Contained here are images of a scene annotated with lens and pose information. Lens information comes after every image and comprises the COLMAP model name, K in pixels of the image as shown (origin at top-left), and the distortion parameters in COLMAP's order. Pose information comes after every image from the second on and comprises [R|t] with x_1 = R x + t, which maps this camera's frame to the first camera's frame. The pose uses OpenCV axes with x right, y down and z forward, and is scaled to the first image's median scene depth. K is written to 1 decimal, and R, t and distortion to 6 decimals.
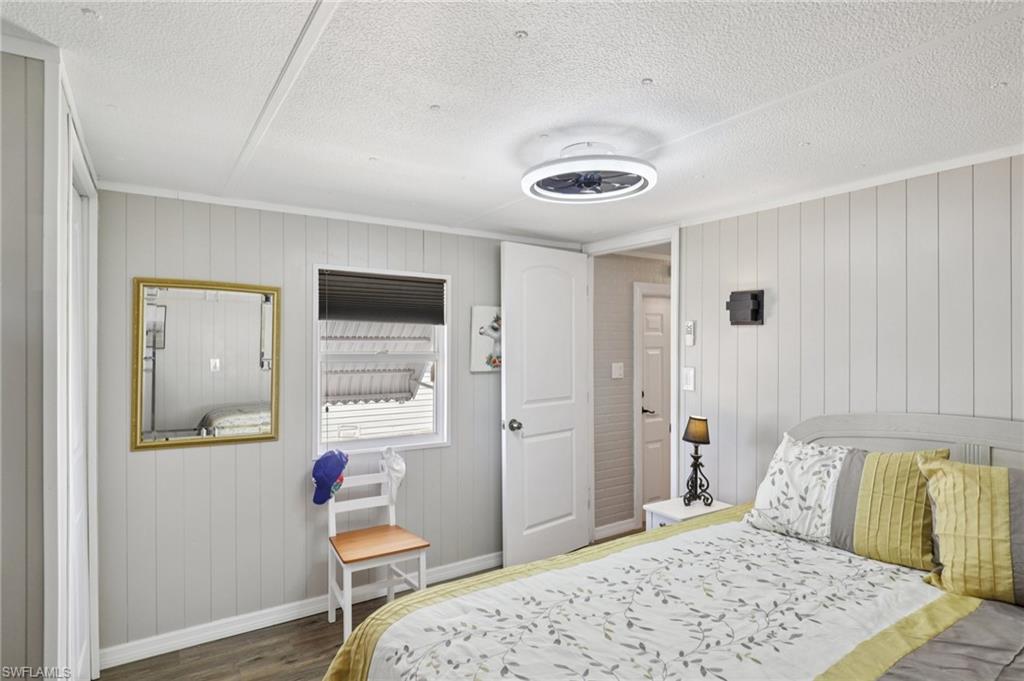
lens RADIAL K [[548.3, 0, 512.0], [0, 548.3, 340.5], [0, 0, 1]] dist [-0.002401, 0.000365]
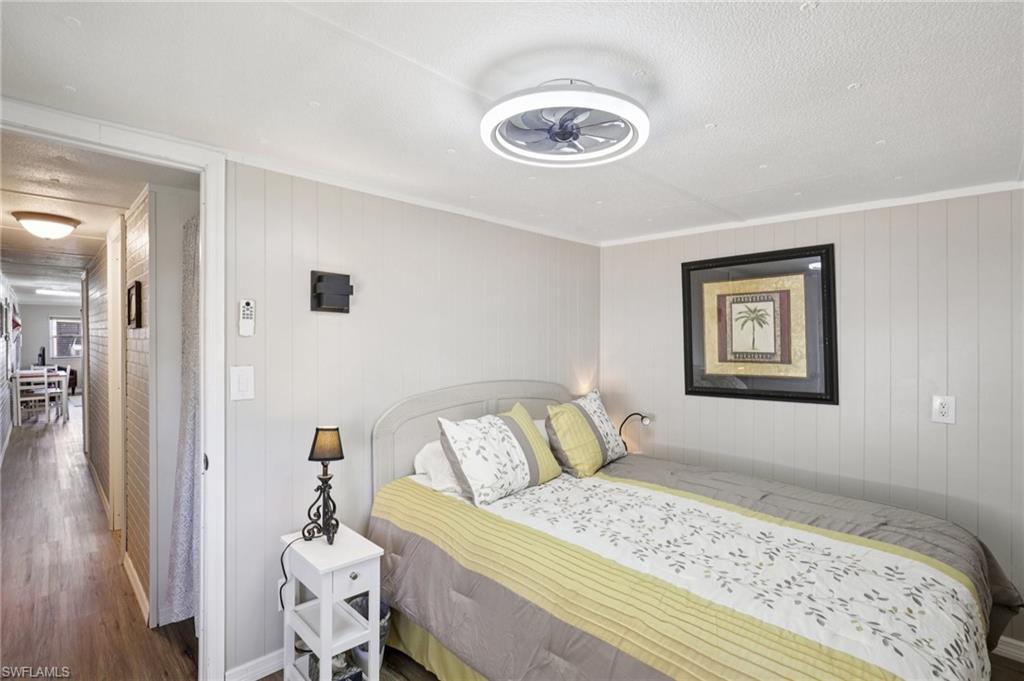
lens RADIAL K [[487.4, 0, 514.2], [0, 487.4, 337.3], [0, 0, 1]] dist [-0.024859, 0.000750]
pose [[-0.200730, -0.000306, 0.979647, -0.534700], [-0.015479, 0.999876, -0.002859, 0.013342], [-0.979524, -0.015737, -0.200710, 1.203765]]
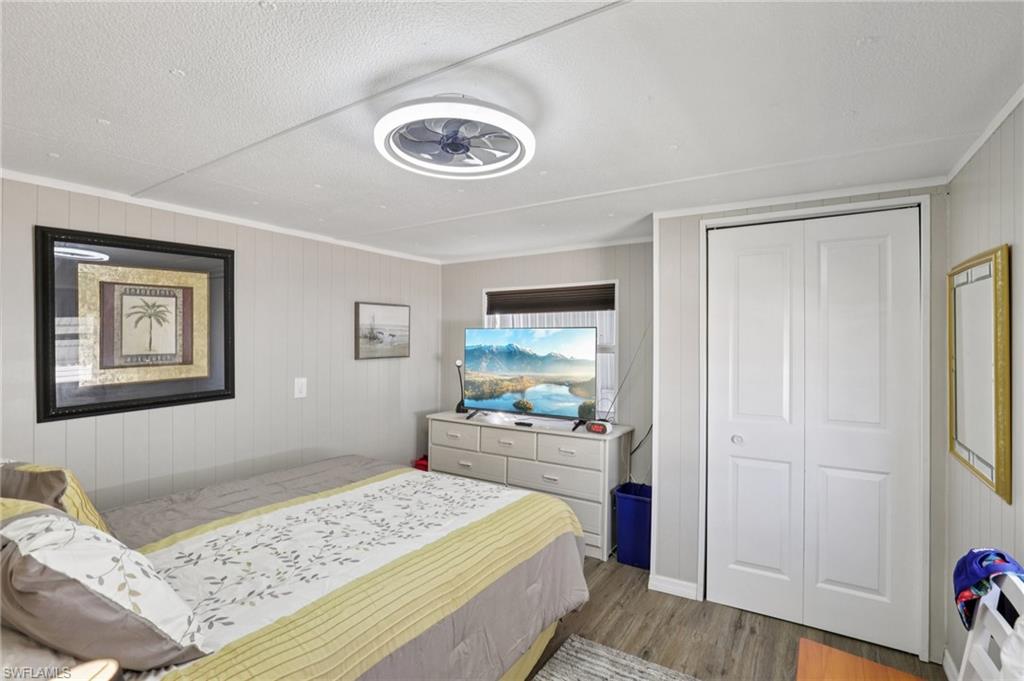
lens RADIAL K [[478.7, 0, 514.5], [0, 478.7, 323.2], [0, 0, 1]] dist [-0.022325, 0.000141]
pose [[-0.916177, -0.008617, -0.400681, 0.348069], [0.006911, 0.999280, -0.037294, 0.015028], [0.400714, -0.036938, -0.915458, 1.694198]]
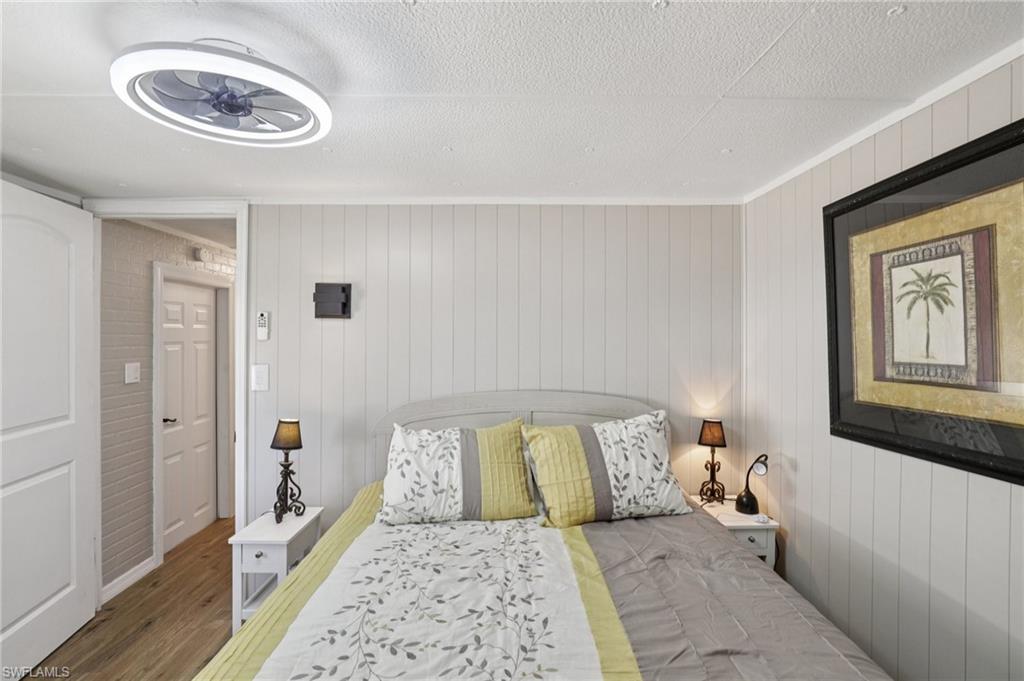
lens RADIAL K [[487.4, 0, 514.2], [0, 487.4, 337.3], [0, 0, 1]] dist [-0.024859, 0.000750]
pose [[0.534305, -0.001198, 0.845291, -0.177381], [-0.001780, 0.999995, 0.002542, 0.004119], [-0.845290, -0.002863, 0.534301, 0.368778]]
